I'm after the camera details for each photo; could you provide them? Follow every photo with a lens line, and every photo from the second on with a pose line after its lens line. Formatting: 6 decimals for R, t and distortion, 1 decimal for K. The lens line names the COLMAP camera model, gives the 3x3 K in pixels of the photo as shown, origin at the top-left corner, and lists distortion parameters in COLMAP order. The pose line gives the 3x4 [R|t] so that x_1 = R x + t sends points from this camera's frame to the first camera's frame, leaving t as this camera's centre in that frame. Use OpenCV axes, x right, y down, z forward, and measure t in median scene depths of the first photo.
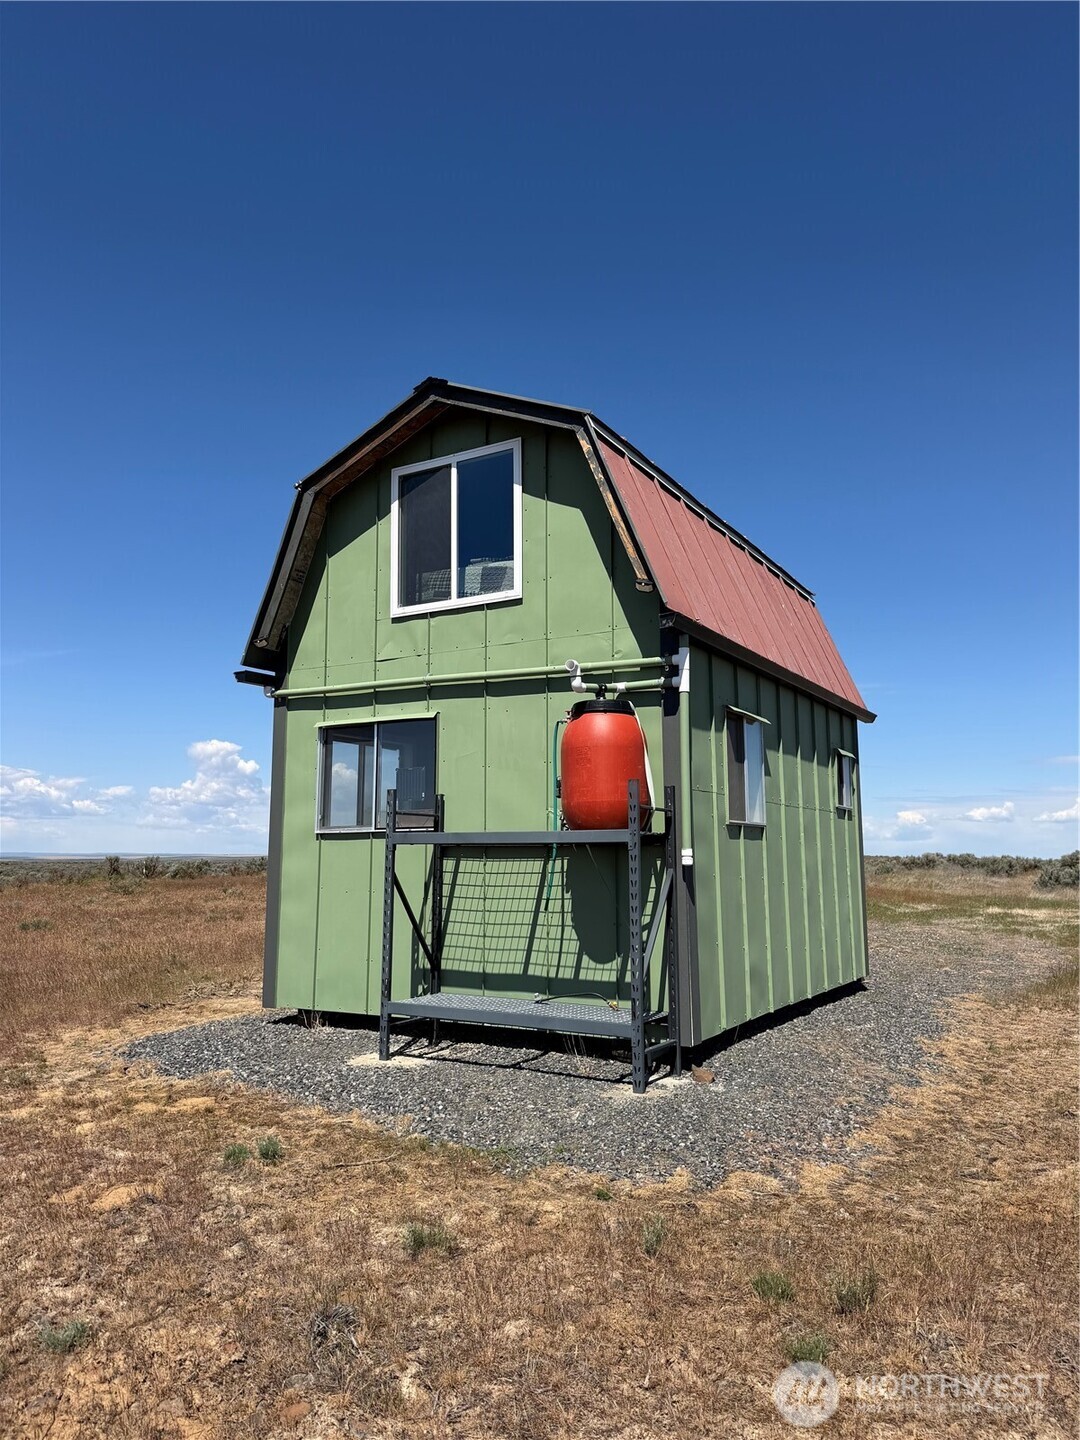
lens RADIAL K [[1004.7, 0, 540.0], [0, 1004.7, 720.0], [0, 0, 1]] dist [0.028144, -0.050603]
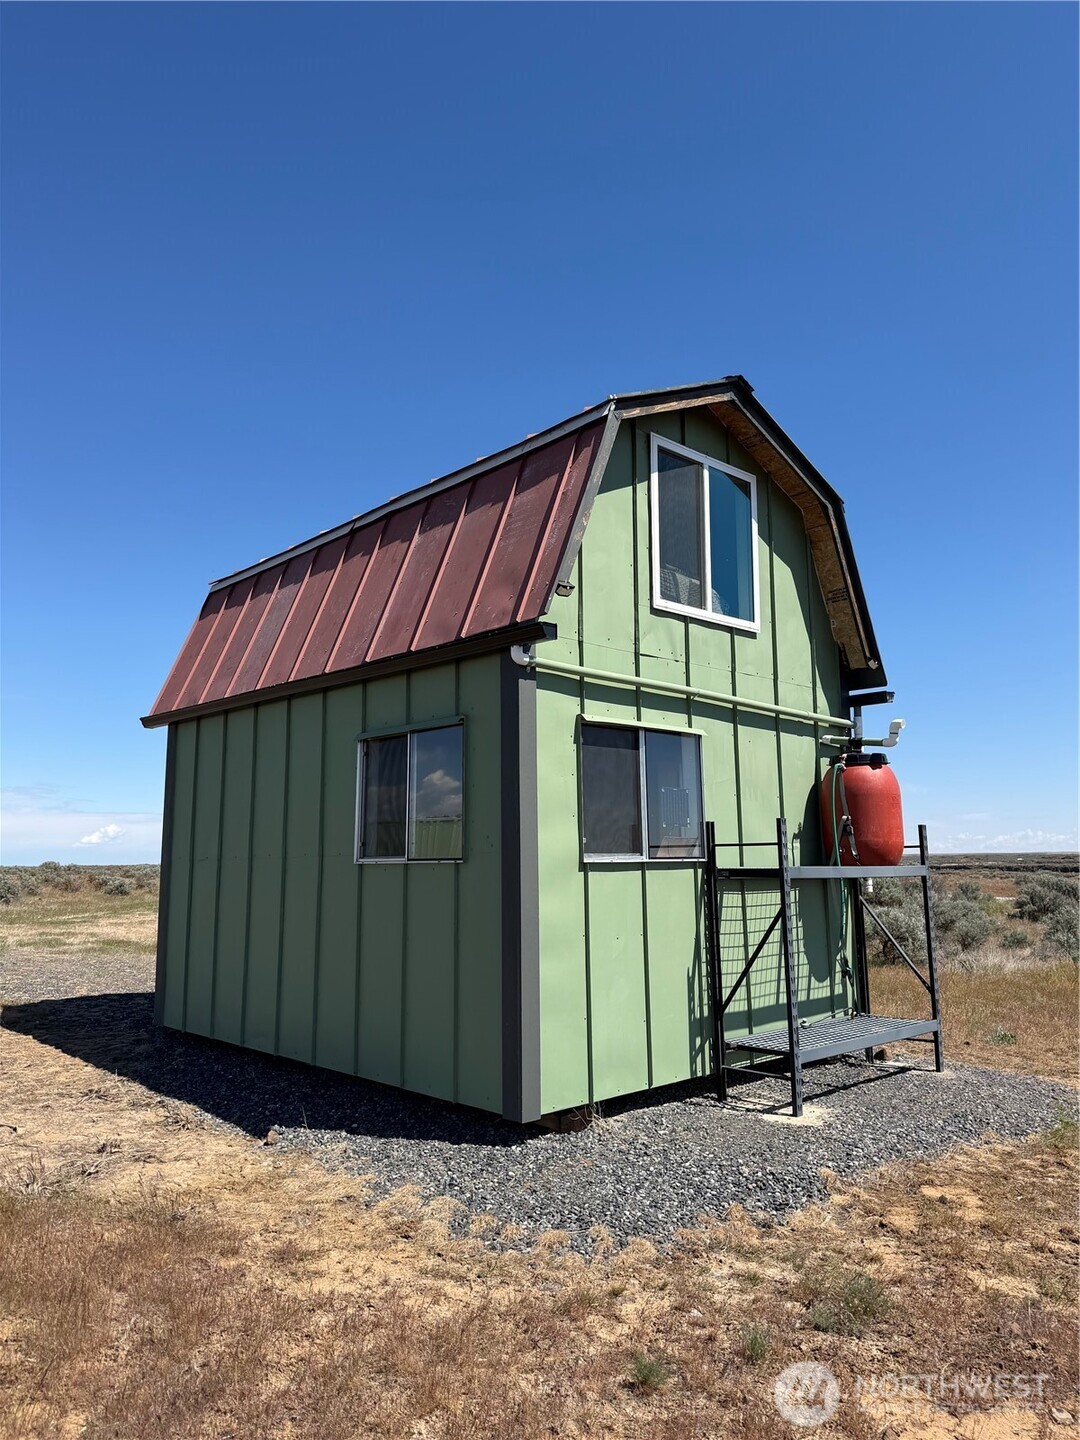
lens RADIAL K [[1004.7, 0, 540.0], [0, 1004.7, 720.0], [0, 0, 1]] dist [0.028144, -0.050603]
pose [[0.297566, 0.134727, 0.945147, -1.014536], [-0.125371, 0.986934, -0.101212, 0.094044], [-0.946434, -0.088377, 0.310569, 0.866346]]
